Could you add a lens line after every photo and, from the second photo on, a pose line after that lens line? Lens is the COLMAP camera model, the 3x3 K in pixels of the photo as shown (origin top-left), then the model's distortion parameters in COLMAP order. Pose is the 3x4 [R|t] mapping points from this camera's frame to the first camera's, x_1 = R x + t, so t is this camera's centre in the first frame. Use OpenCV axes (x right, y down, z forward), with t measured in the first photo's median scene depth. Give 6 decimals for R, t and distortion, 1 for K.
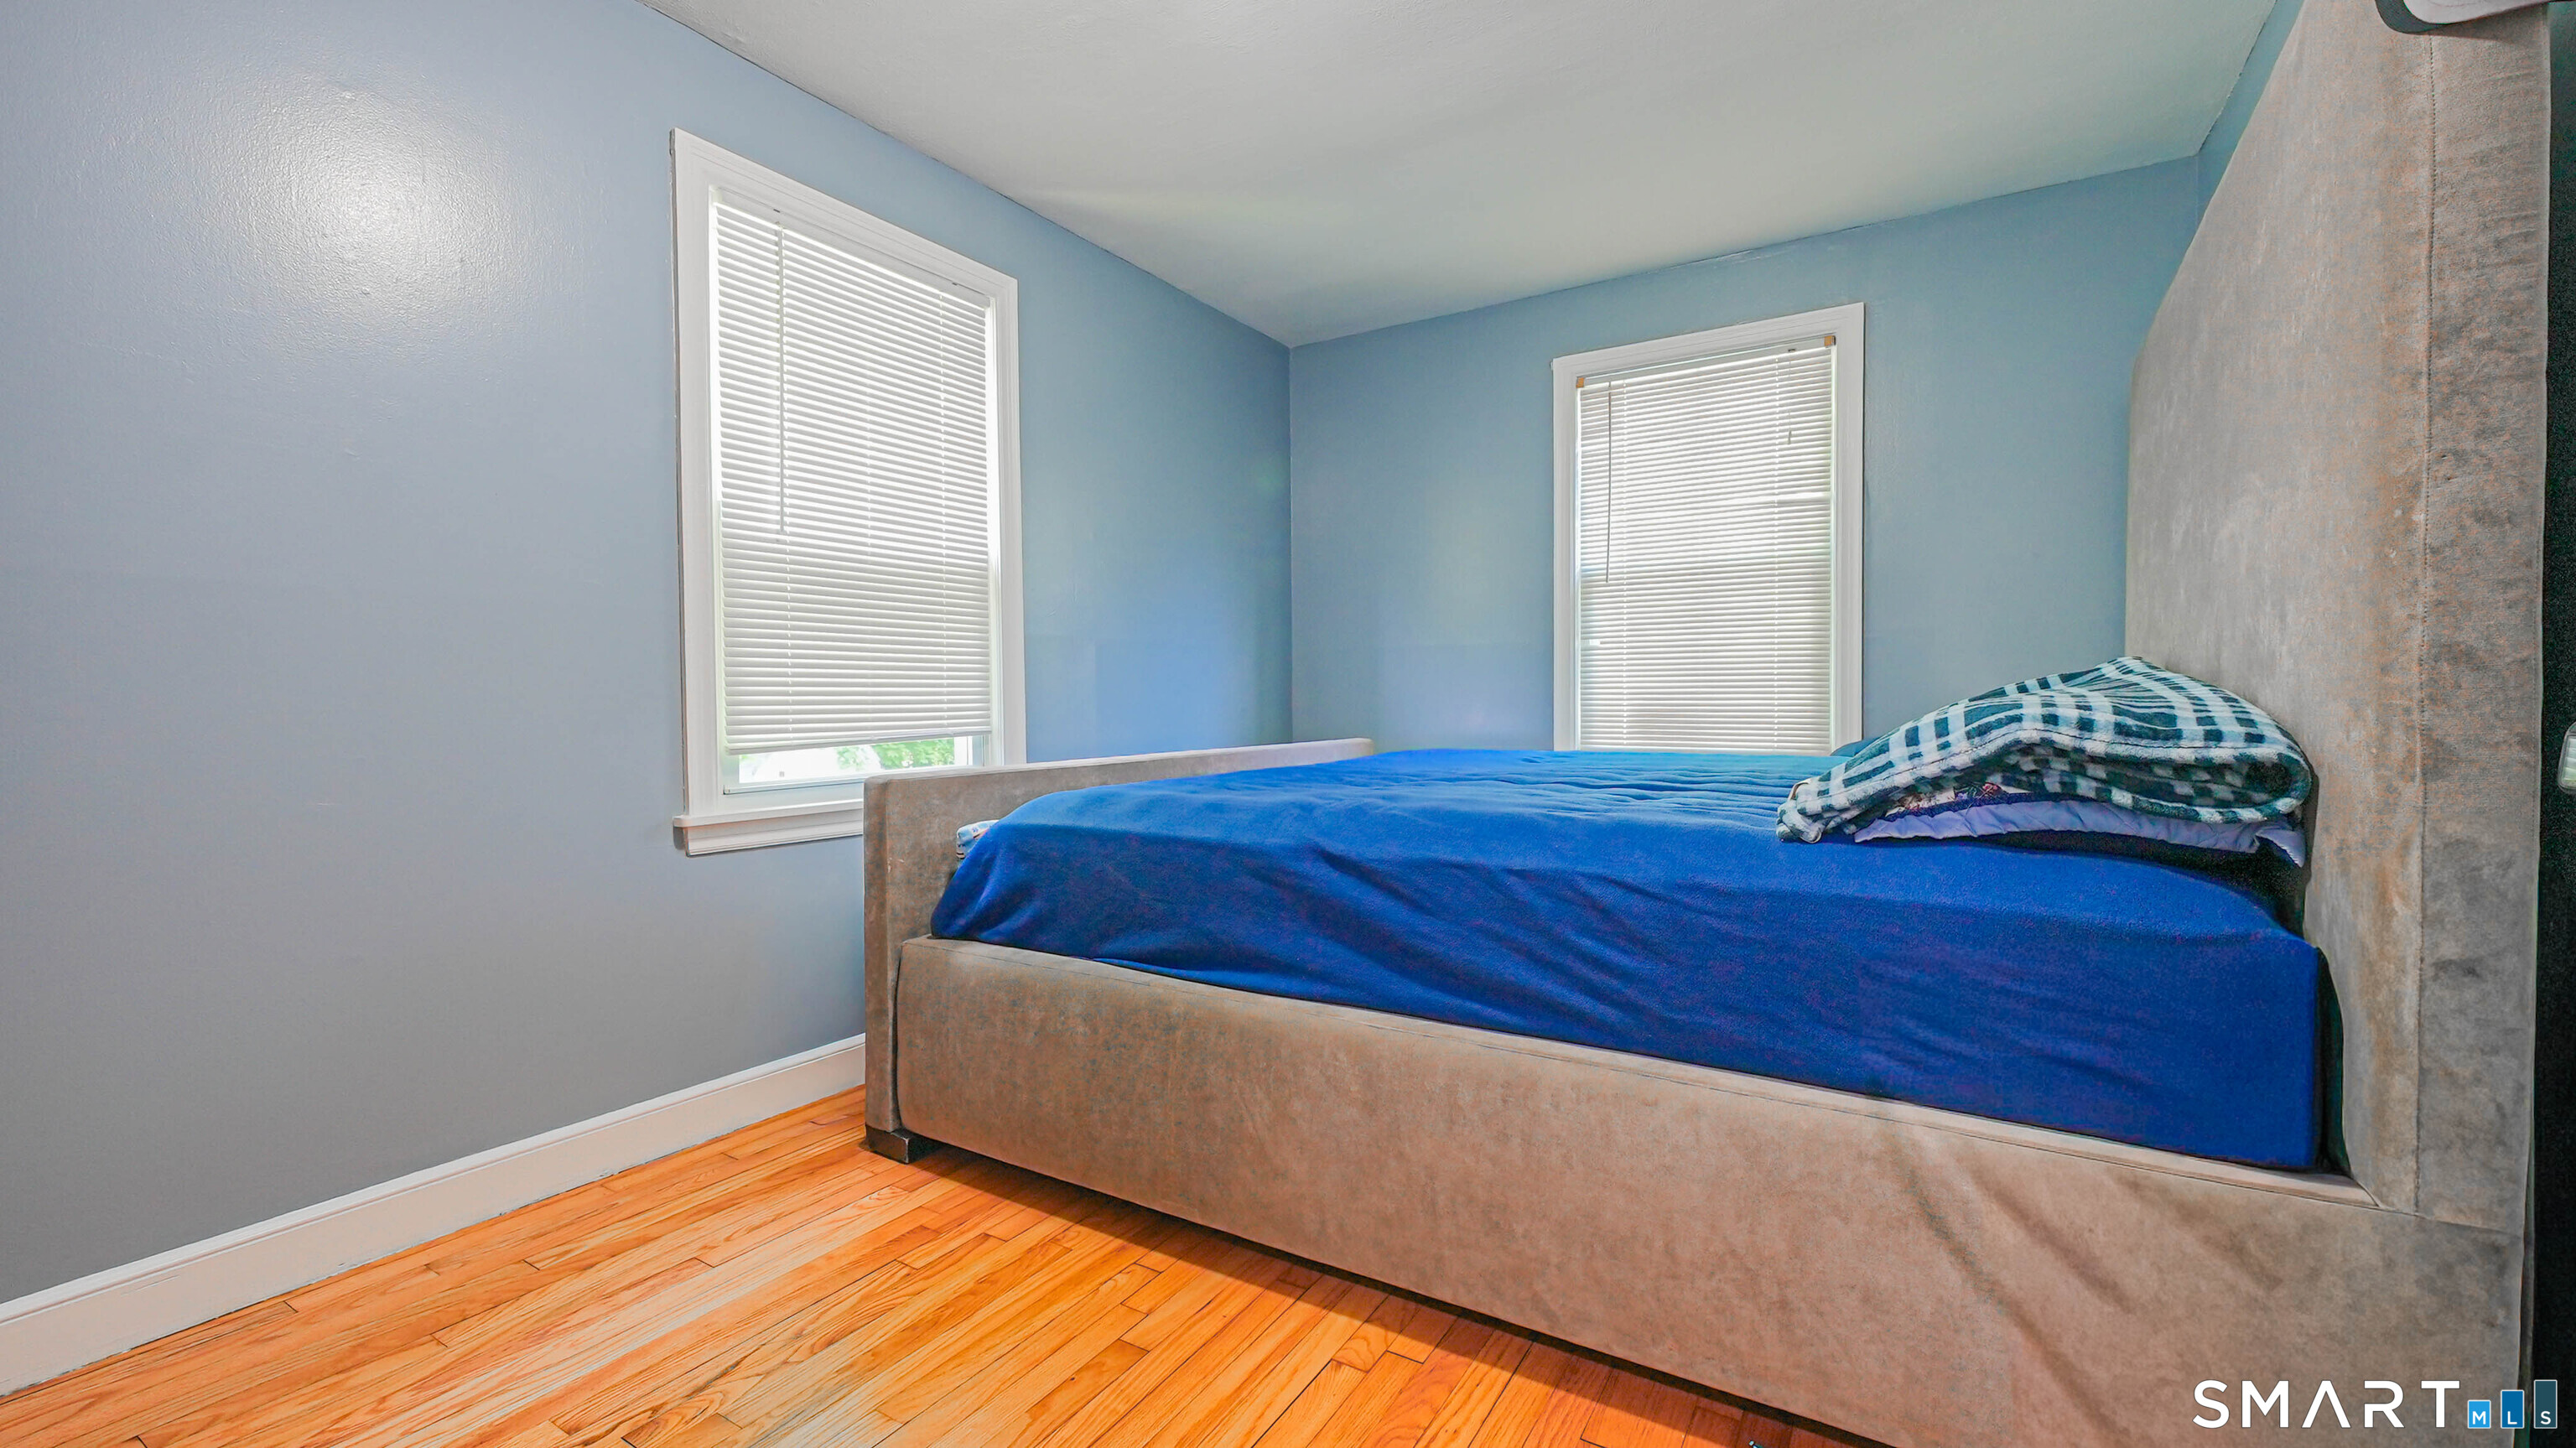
lens RADIAL K [[1045.4, 0, 1281.9], [0, 1045.4, 714.5], [0, 0, 1]] dist [0.019253, -0.006503]
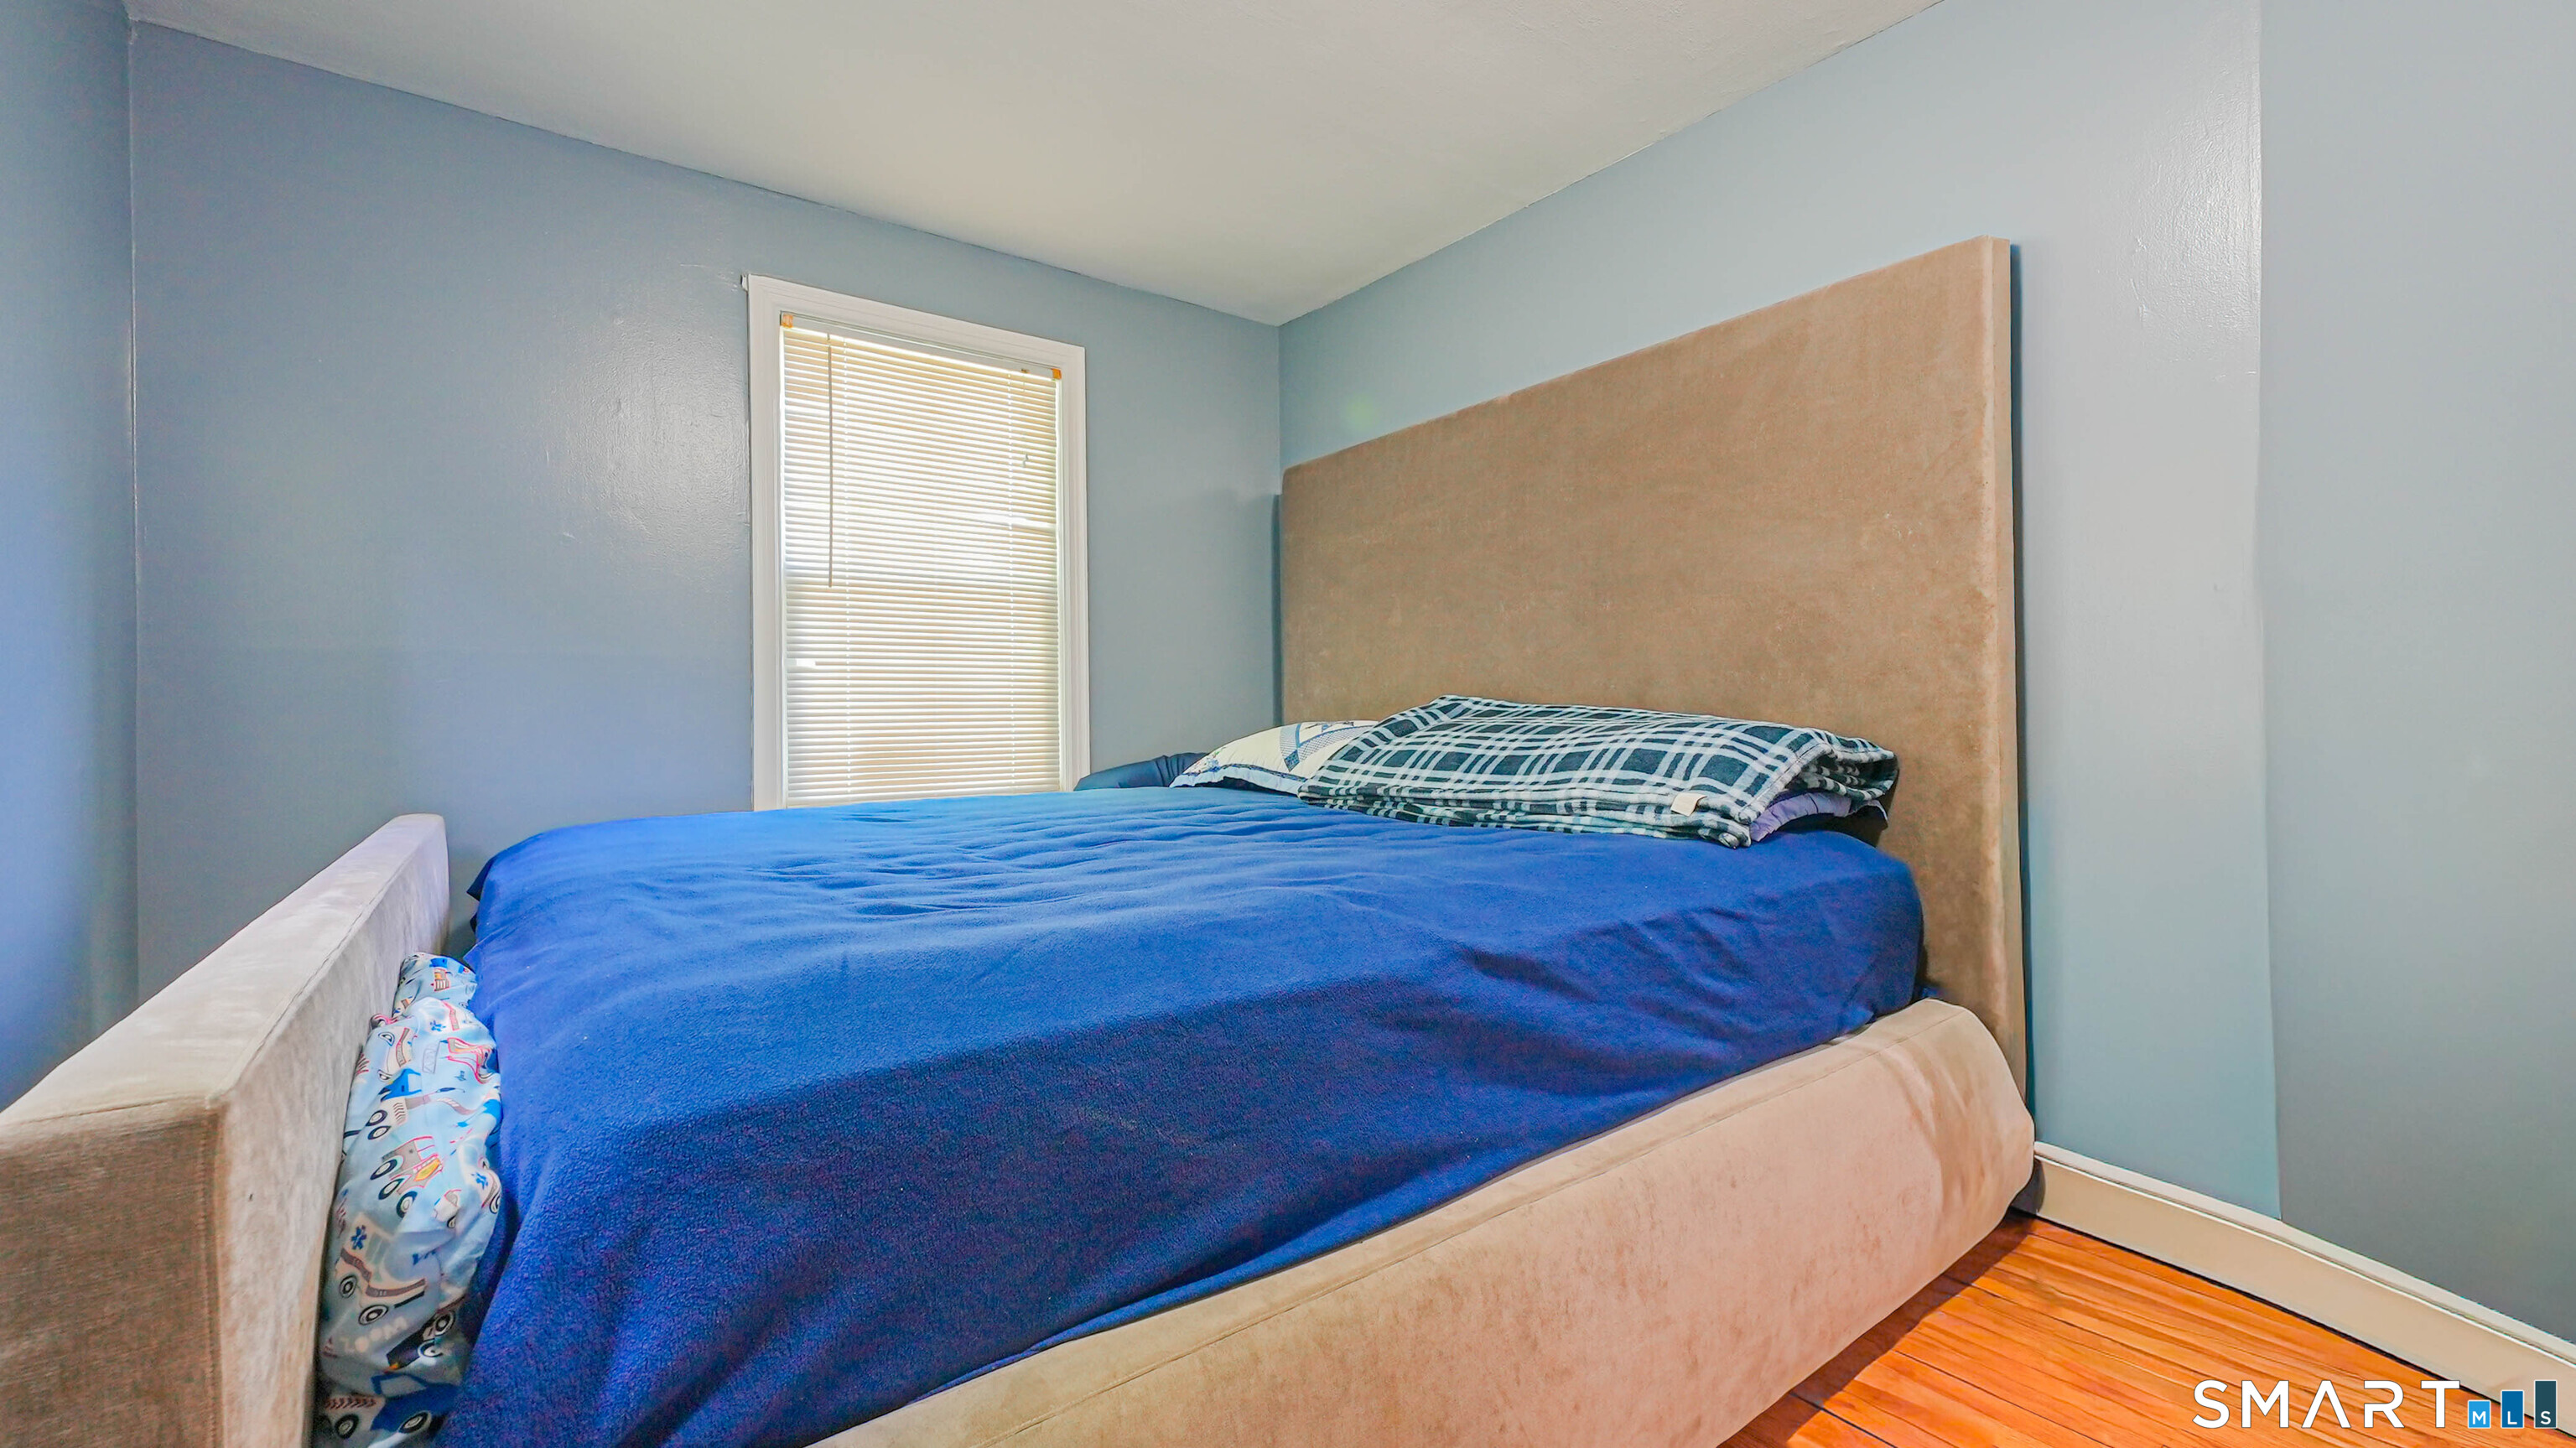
lens RADIAL K [[1045.4, 0, 1281.9], [0, 1045.4, 714.5], [0, 0, 1]] dist [0.019253, -0.006503]
pose [[0.370491, 0.005599, 0.928819, -0.413901], [0.028920, 0.999427, -0.017560, -0.009933], [-0.928386, 0.033367, 0.370117, 0.564499]]
